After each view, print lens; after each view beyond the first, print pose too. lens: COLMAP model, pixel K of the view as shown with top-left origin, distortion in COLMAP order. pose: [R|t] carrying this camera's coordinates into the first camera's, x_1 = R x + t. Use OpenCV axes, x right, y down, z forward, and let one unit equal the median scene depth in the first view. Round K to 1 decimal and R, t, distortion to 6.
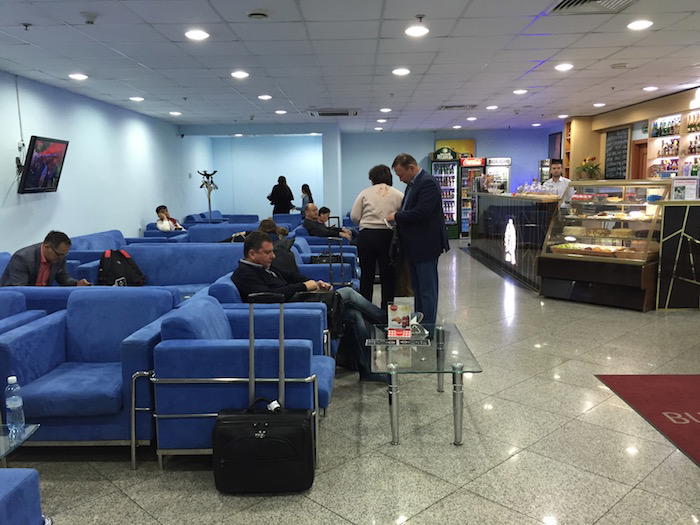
lens RADIAL K [[606.0, 0, 350.0], [0, 606.0, 262.5], [0, 0, 1]] dist [0.072469, -0.000105]
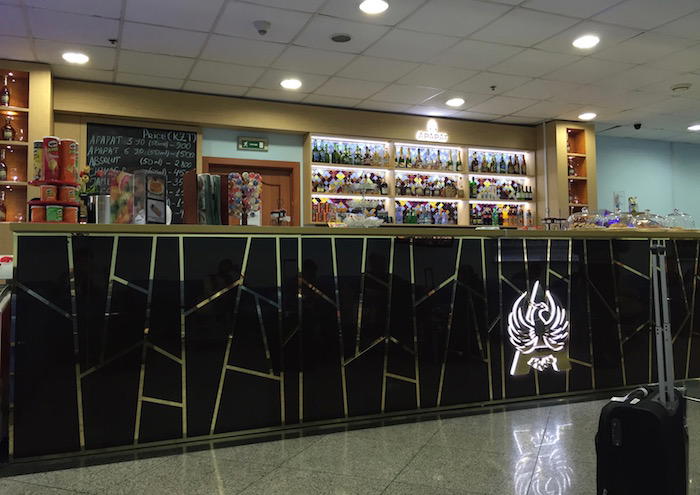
lens RADIAL K [[583.8, 0, 350.0], [0, 583.8, 247.5], [0, 0, 1]] dist [0.053762, 0.001379]
pose [[-0.379889, 0.042331, 0.924063, -0.098558], [0.136310, 0.990609, 0.010658, -0.112636], [-0.914934, 0.130008, -0.382092, 1.212518]]
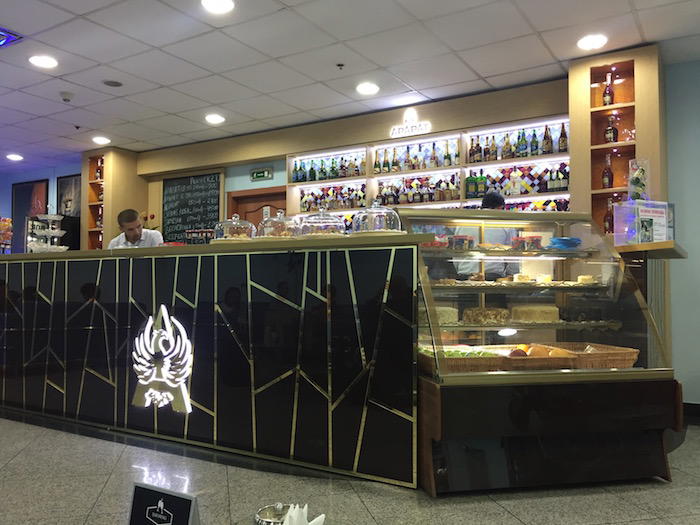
lens RADIAL K [[606.0, 0, 350.0], [0, 606.0, 262.5], [0, 0, 1]] dist [0.072469, -0.000105]
pose [[0.534165, 0.047308, 0.844055, -0.023933], [0.102873, 0.987375, -0.120445, -0.032767], [-0.839098, 0.151168, 0.522555, 0.618283]]
